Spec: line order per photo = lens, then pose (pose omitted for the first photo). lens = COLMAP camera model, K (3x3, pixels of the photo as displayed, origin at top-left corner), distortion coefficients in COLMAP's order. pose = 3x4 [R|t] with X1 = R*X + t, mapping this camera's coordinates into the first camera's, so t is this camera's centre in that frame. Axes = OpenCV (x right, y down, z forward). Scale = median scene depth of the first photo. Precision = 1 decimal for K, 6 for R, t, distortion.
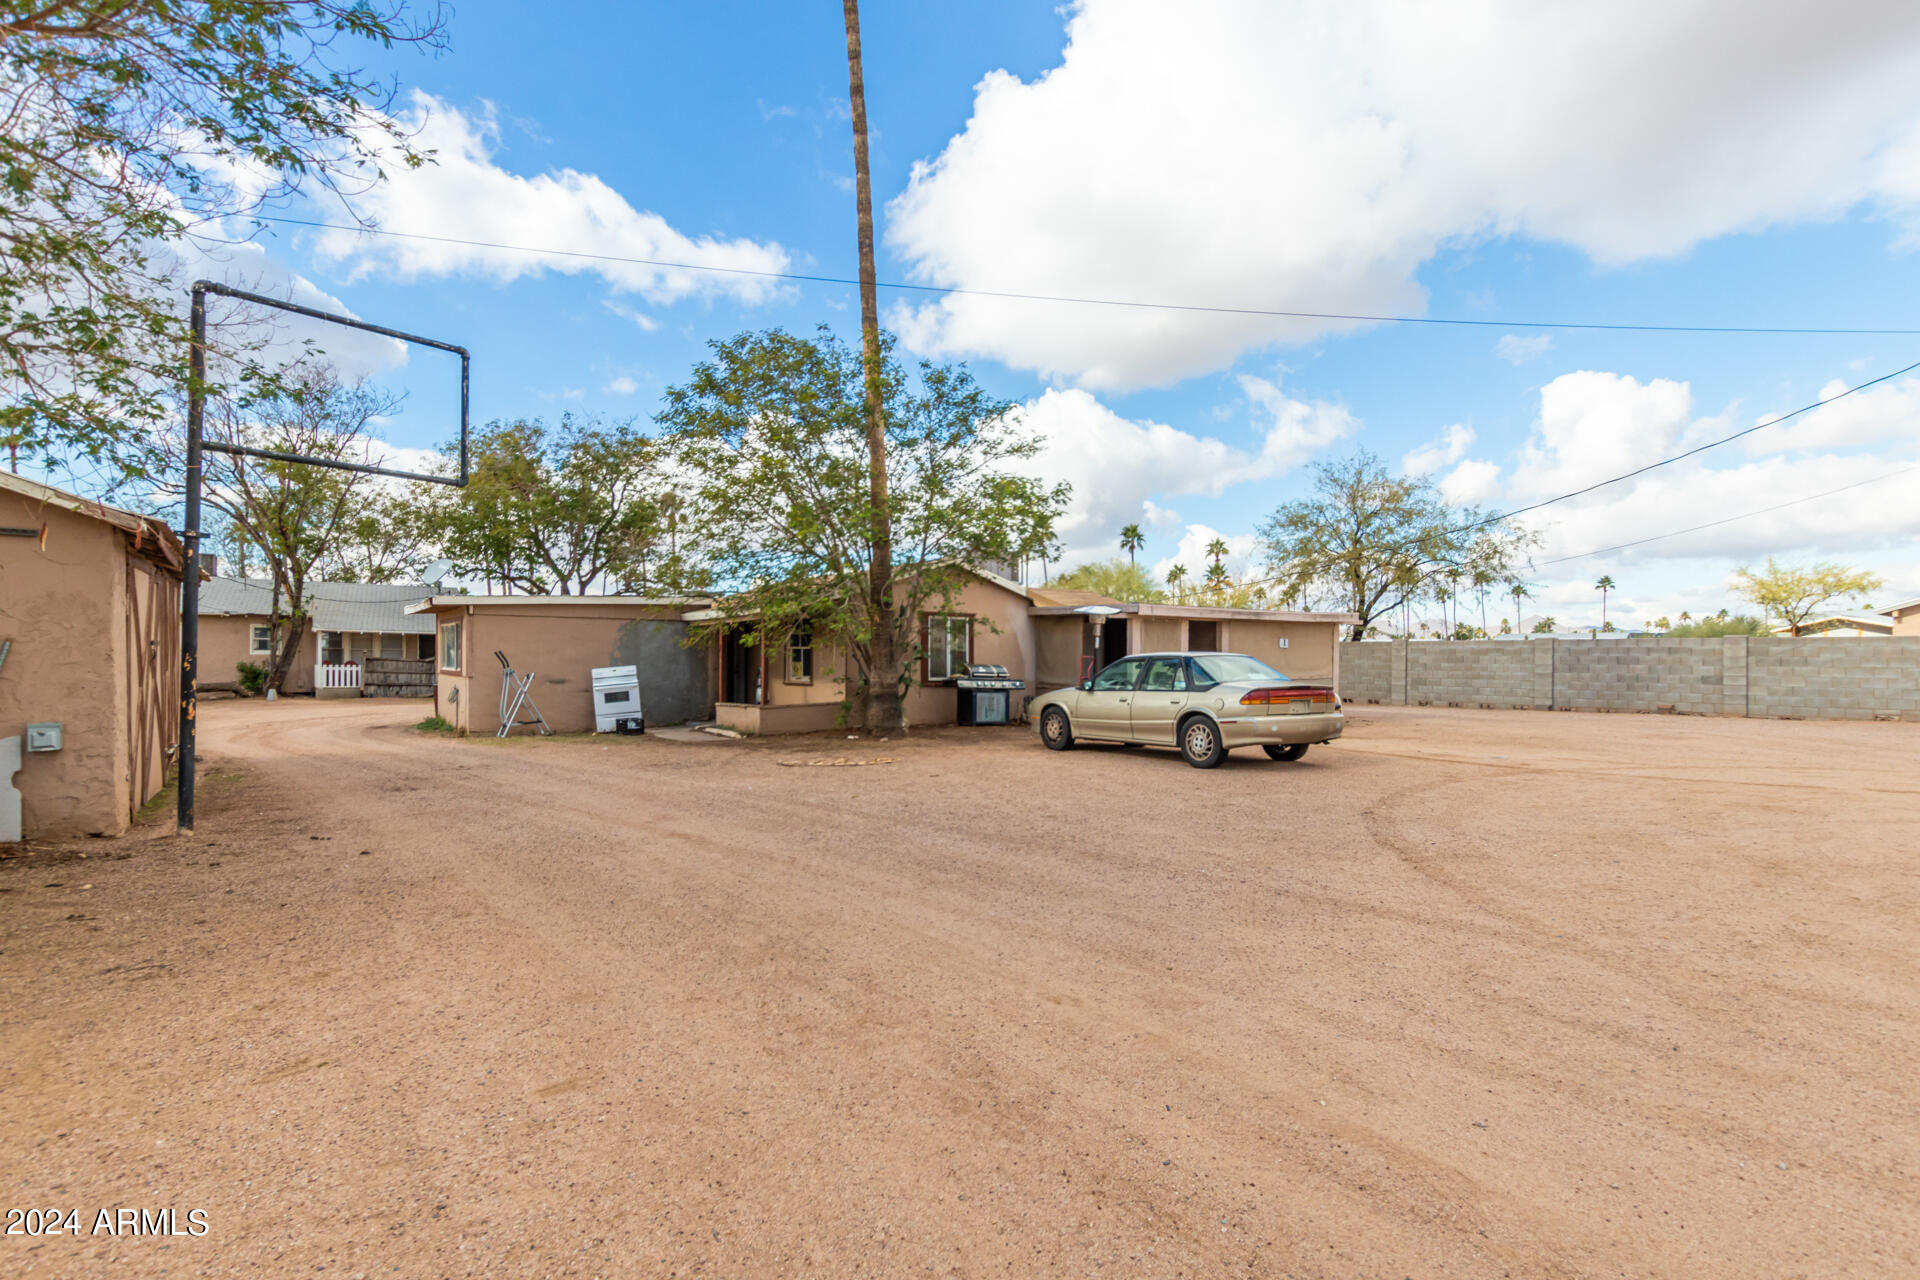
lens RADIAL K [[943.9, 0, 966.1], [0, 943.9, 654.4], [0, 0, 1]] dist [0.007762, -0.000037]
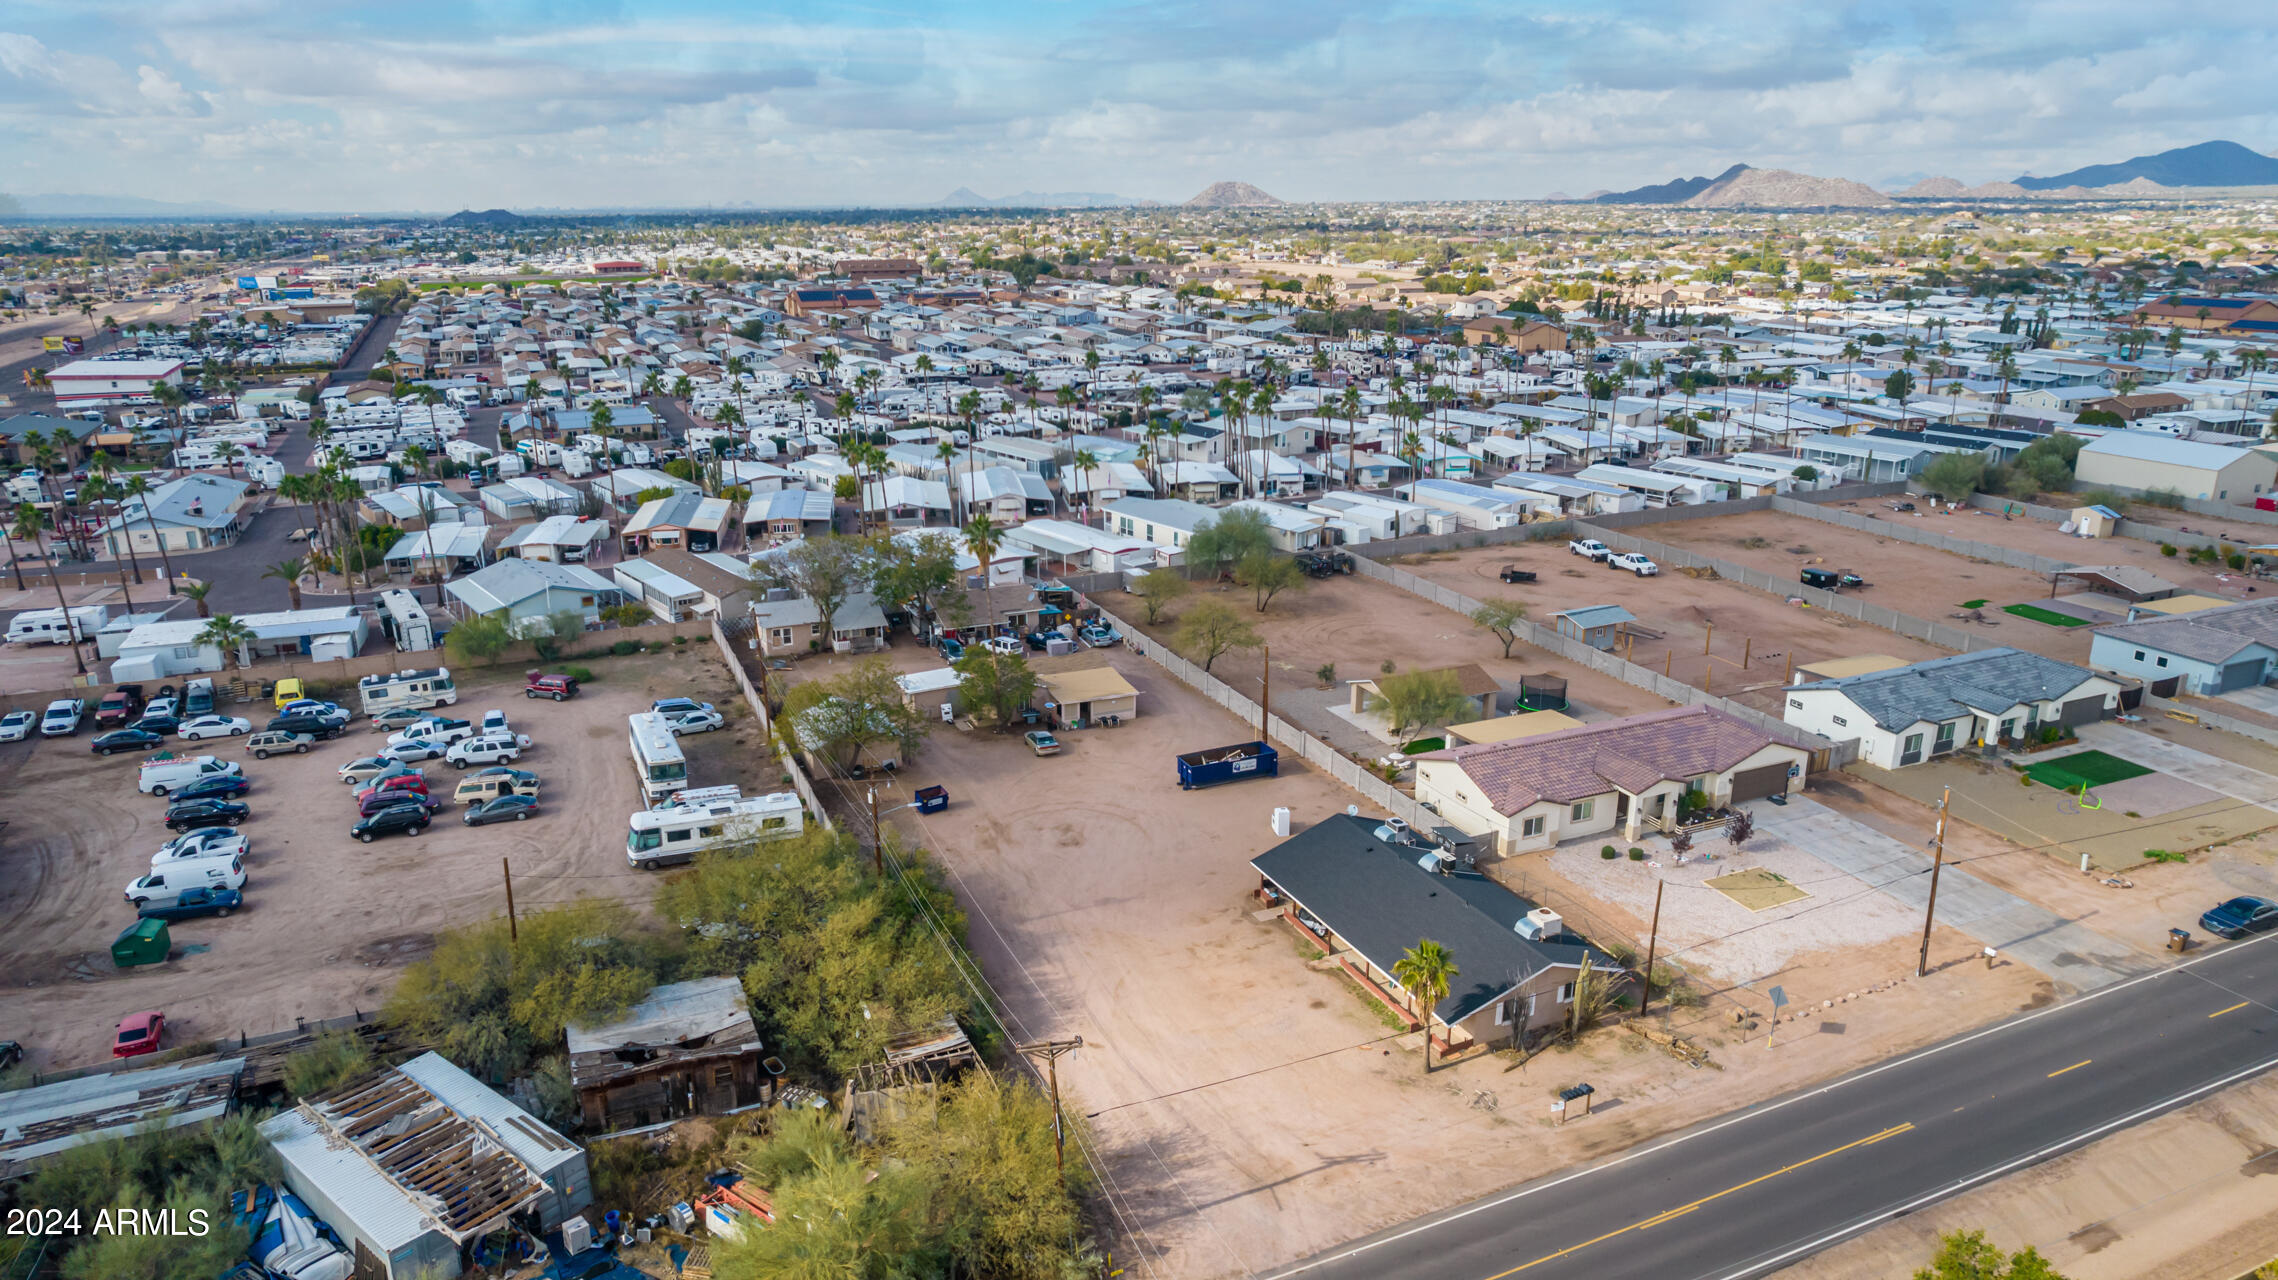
lens RADIAL K [[1486.1, 0, 1153.1], [0, 1486.1, 597.4], [0, 0, 1]] dist [-0.077938, 0.066402]
pose [[0.981443, 0.050651, -0.184945, 0.894434], [0.001235, 0.962794, 0.270234, -1.150886], [0.191752, -0.265447, 0.944864, -2.548823]]
